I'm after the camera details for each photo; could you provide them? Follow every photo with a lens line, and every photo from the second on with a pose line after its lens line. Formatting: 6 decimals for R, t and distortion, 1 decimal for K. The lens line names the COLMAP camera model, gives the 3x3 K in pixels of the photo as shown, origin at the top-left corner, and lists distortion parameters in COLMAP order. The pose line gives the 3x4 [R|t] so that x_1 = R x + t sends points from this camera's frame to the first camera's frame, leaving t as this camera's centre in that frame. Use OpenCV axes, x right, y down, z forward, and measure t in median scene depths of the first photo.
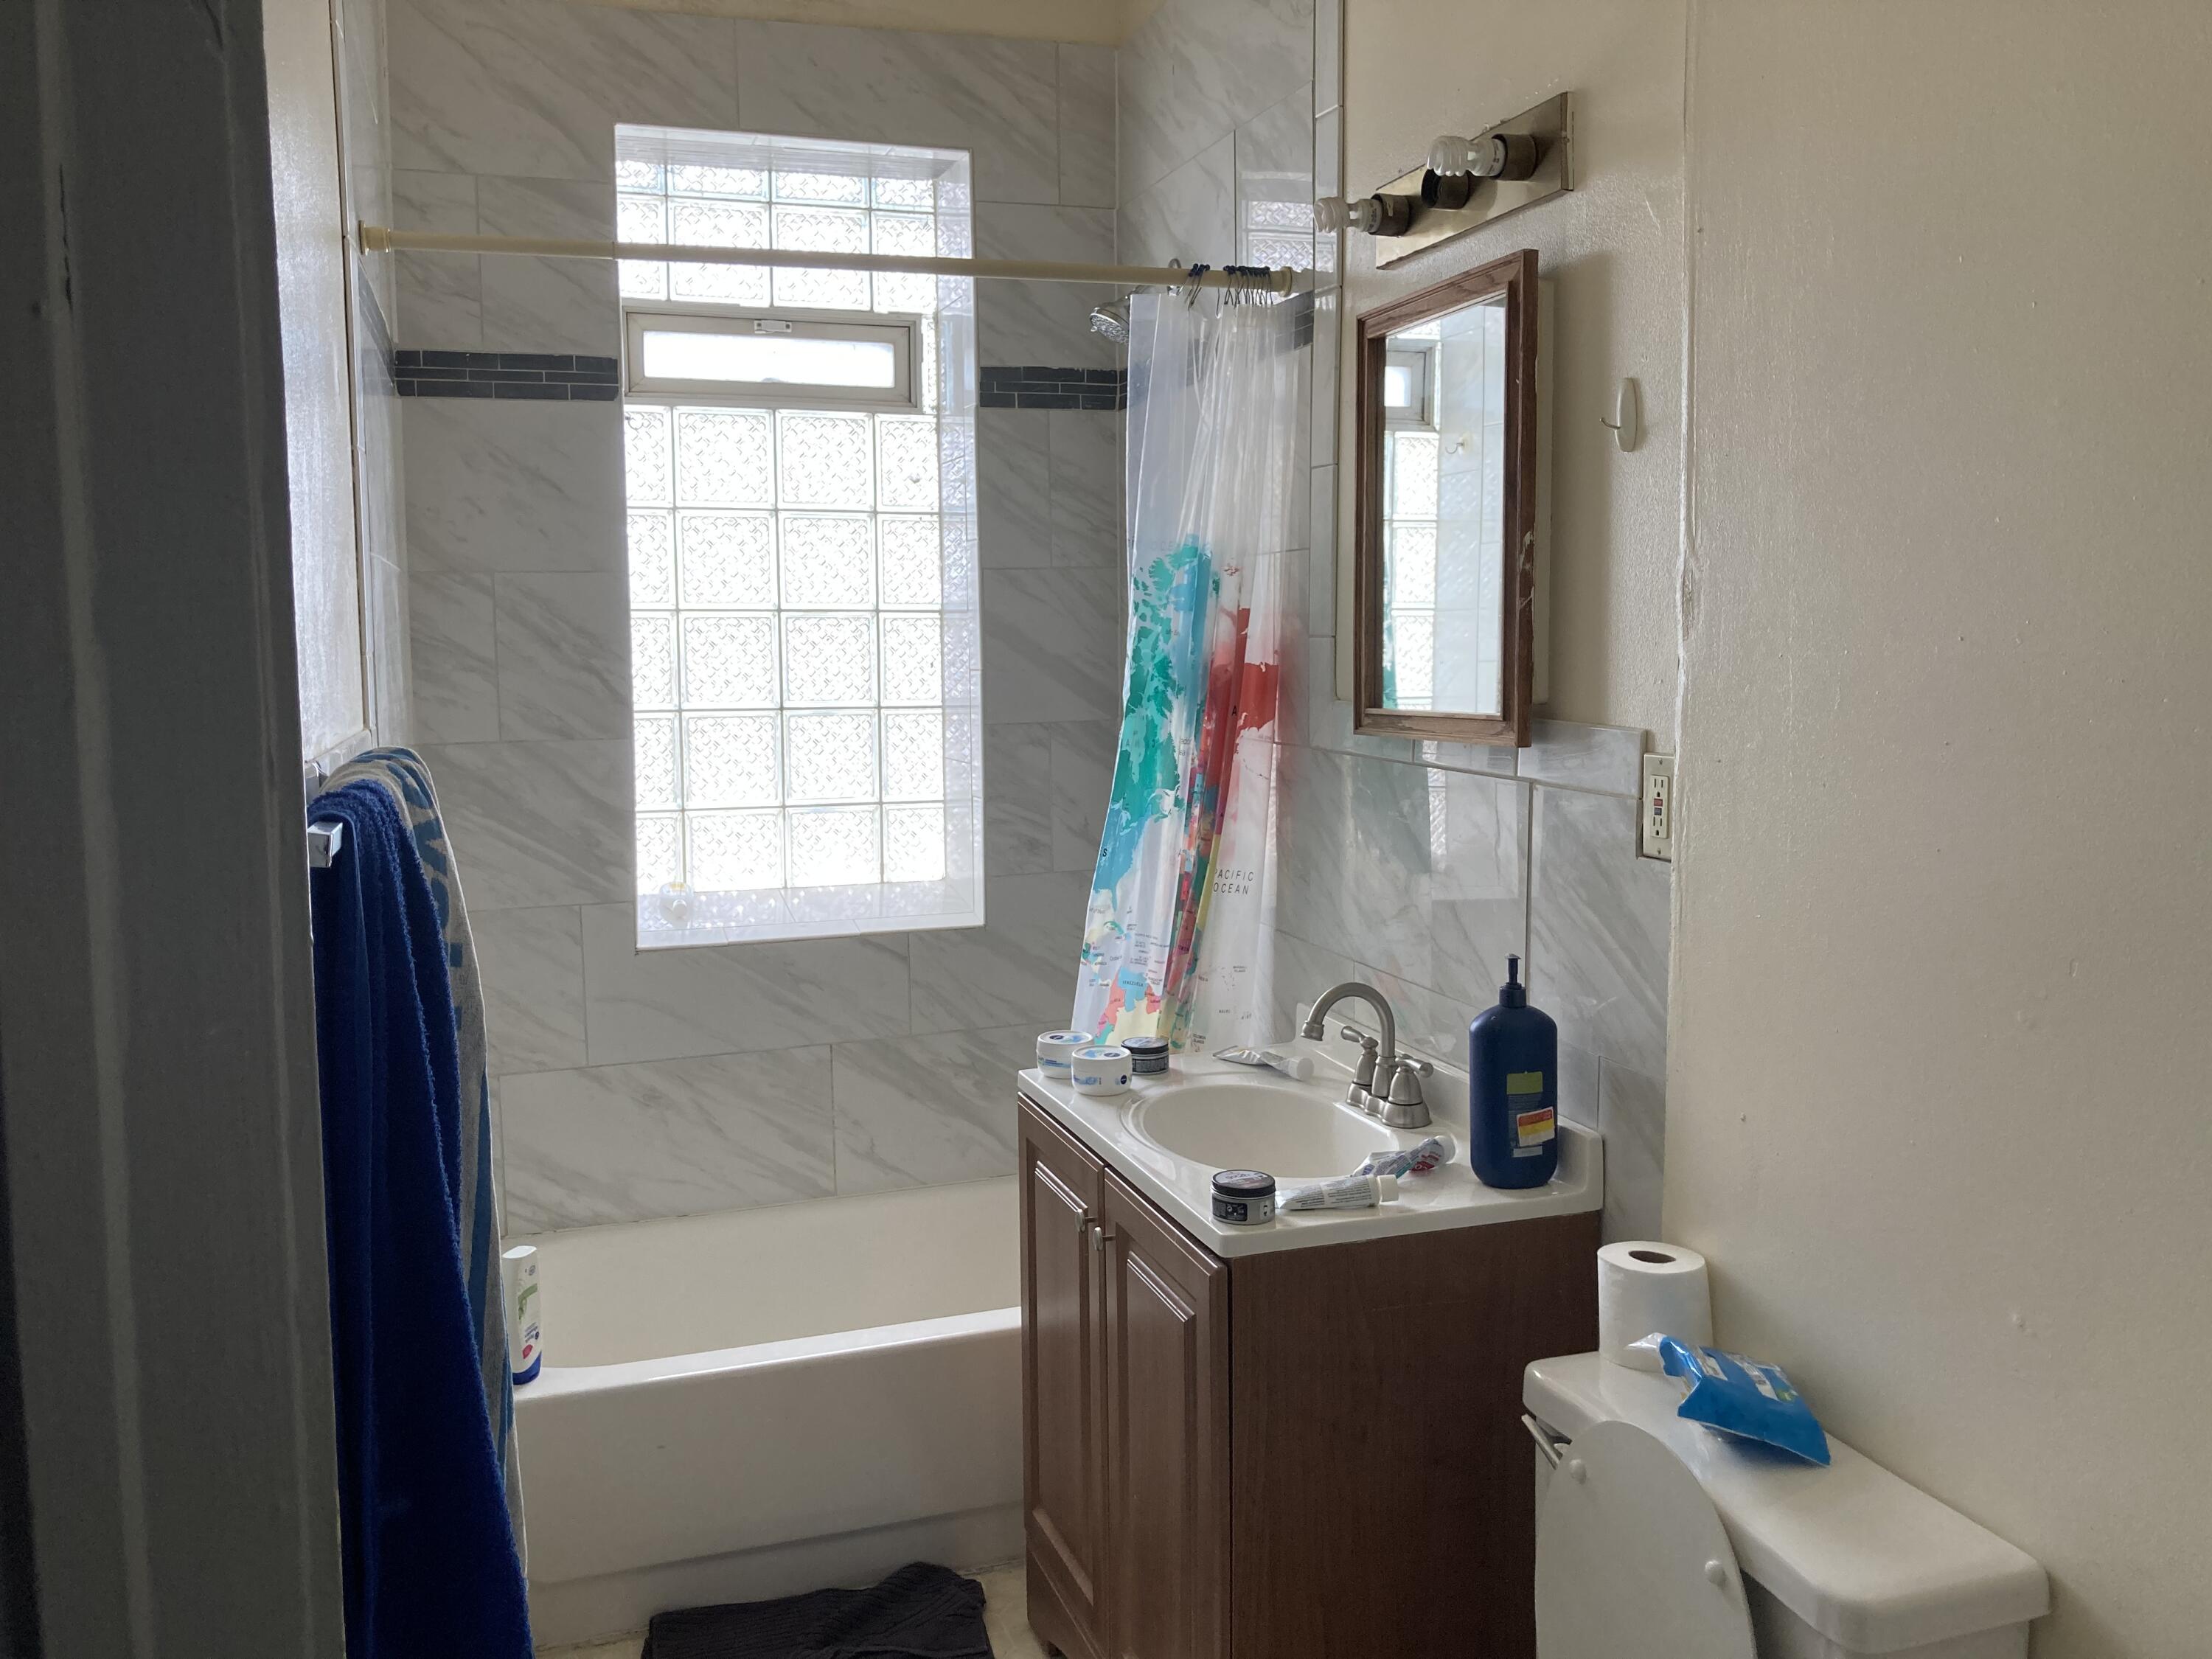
lens RADIAL K [[1821.6, 0, 1114.1], [0, 1821.6, 831.9], [0, 0, 1]] dist [0.020249, -0.027184]
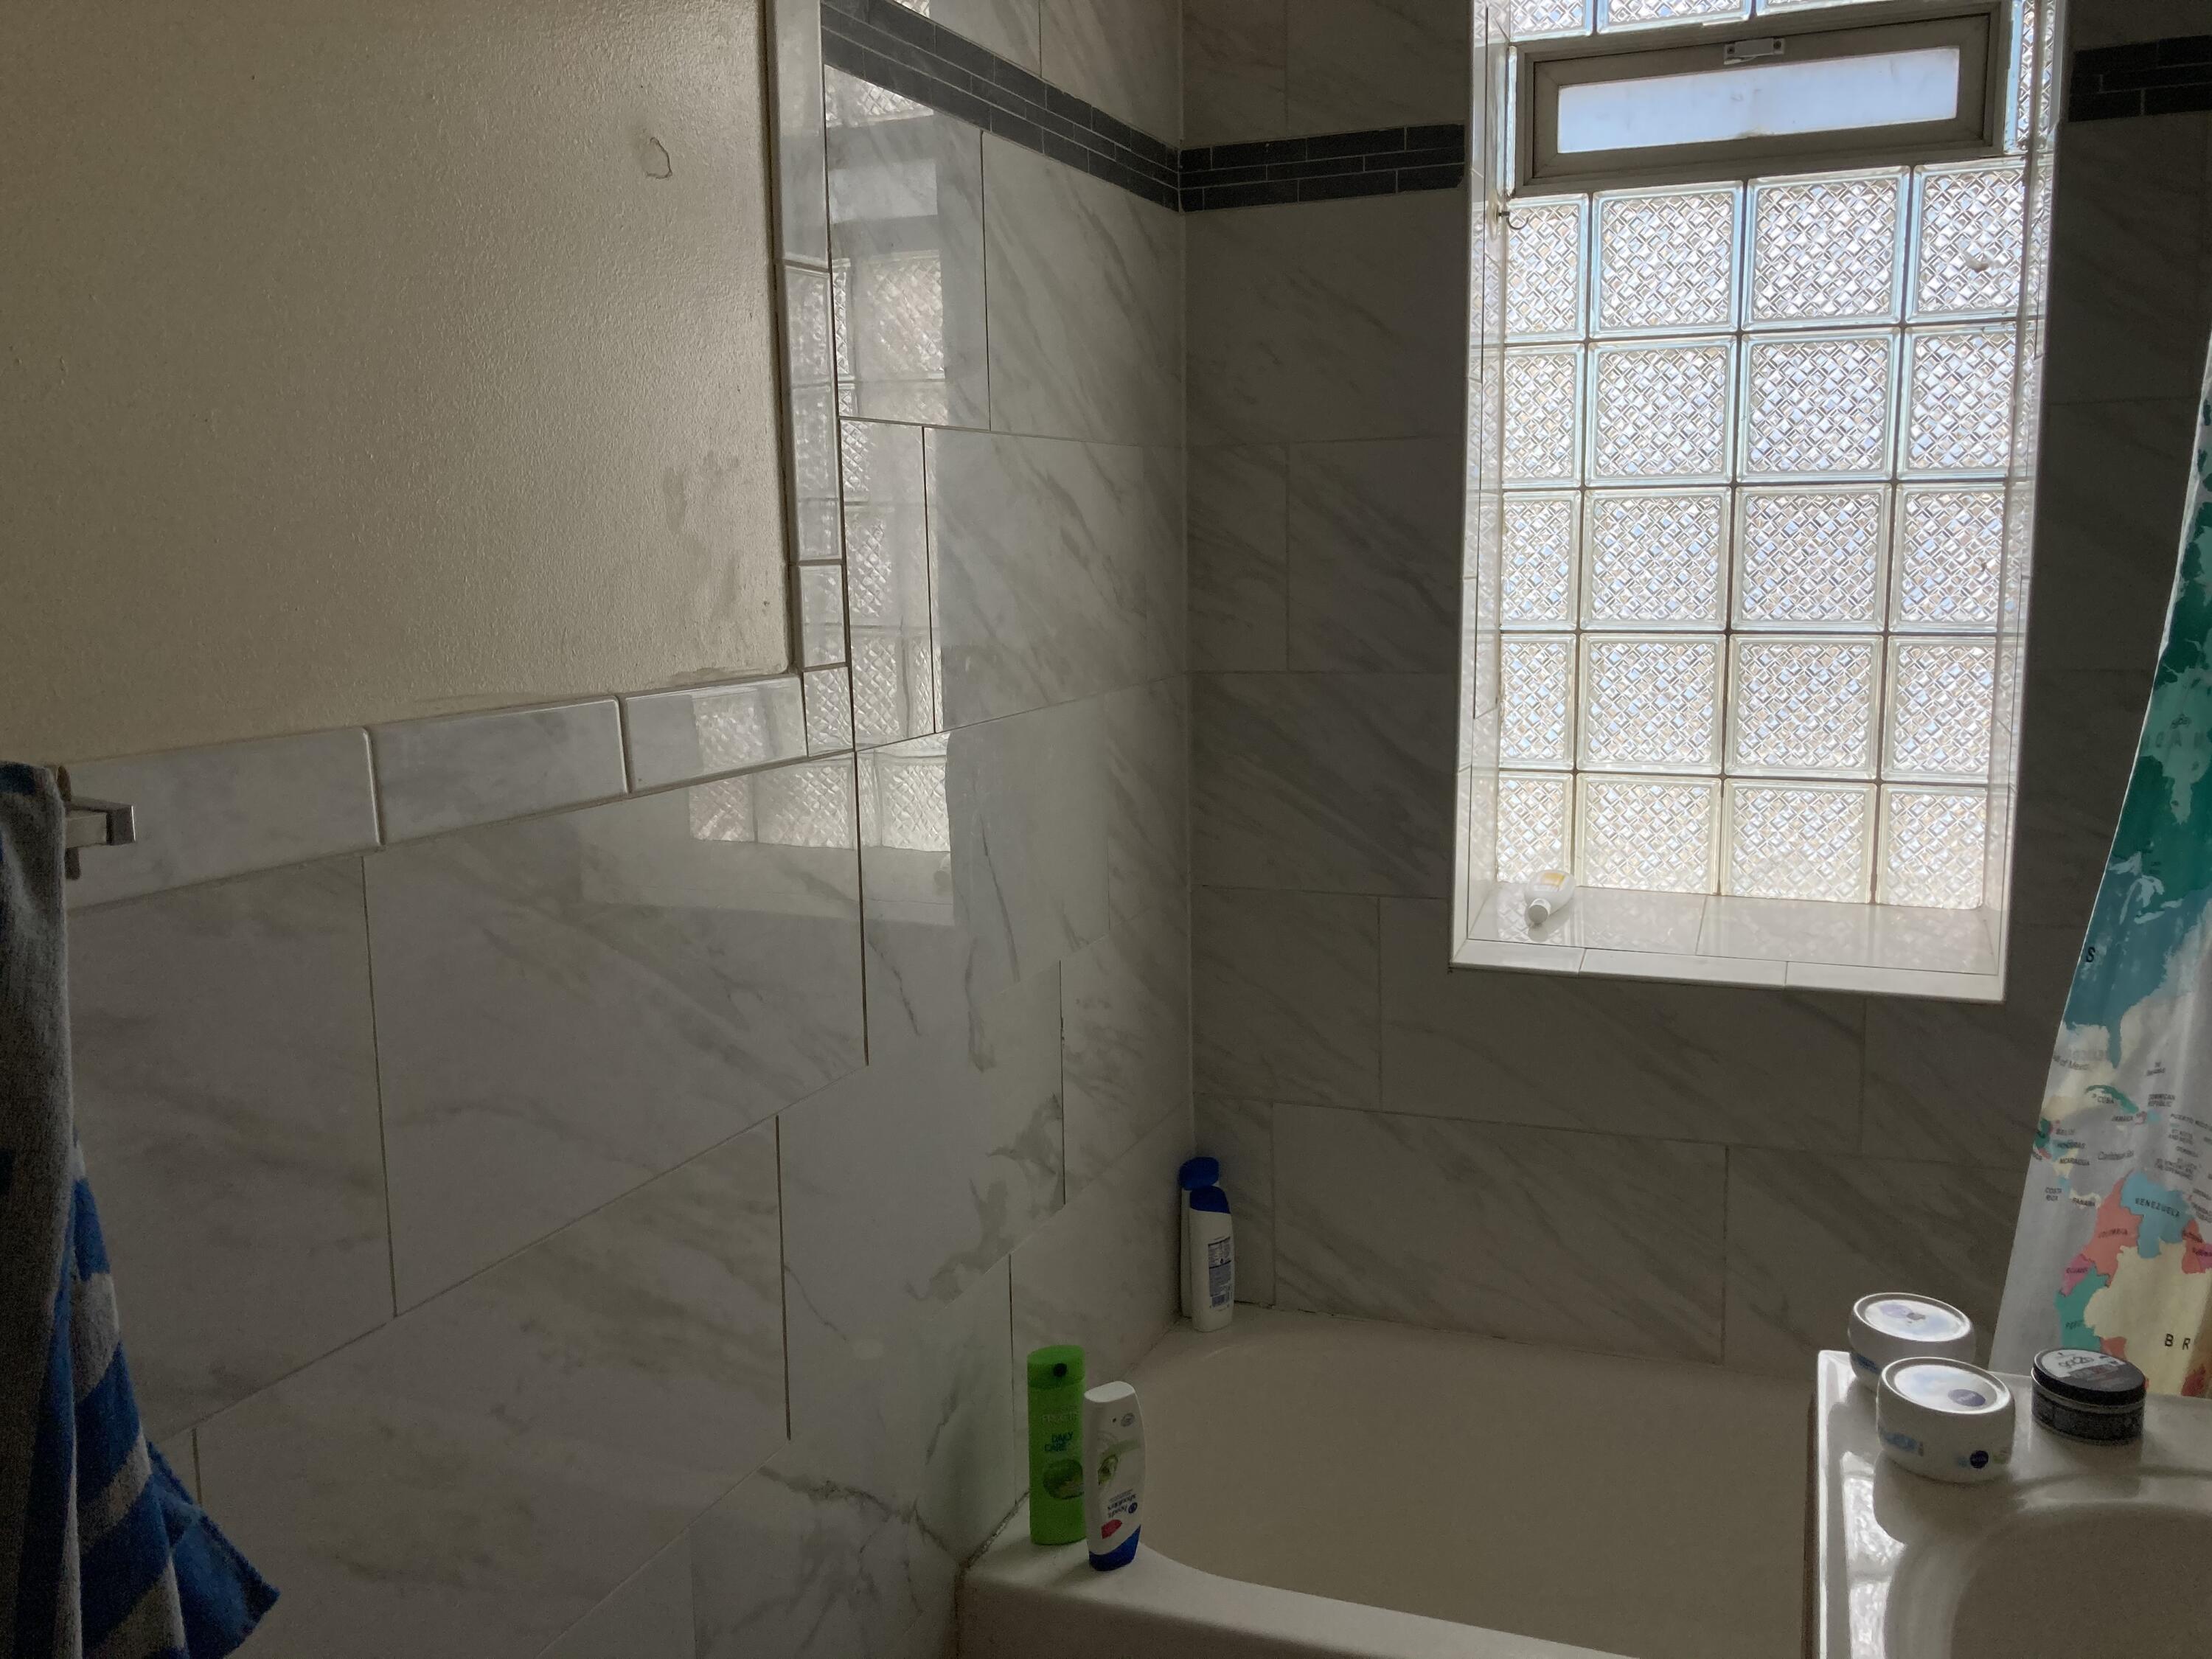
lens RADIAL K [[1821.6, 0, 1093.0], [0, 1821.6, 825.6], [0, 0, 1]] dist [0.020249, -0.027184]
pose [[0.757705, 0.097727, -0.645238, 0.090734], [-0.058997, 0.994933, 0.081410, -0.041138], [0.649925, -0.023617, 0.759631, 0.363442]]
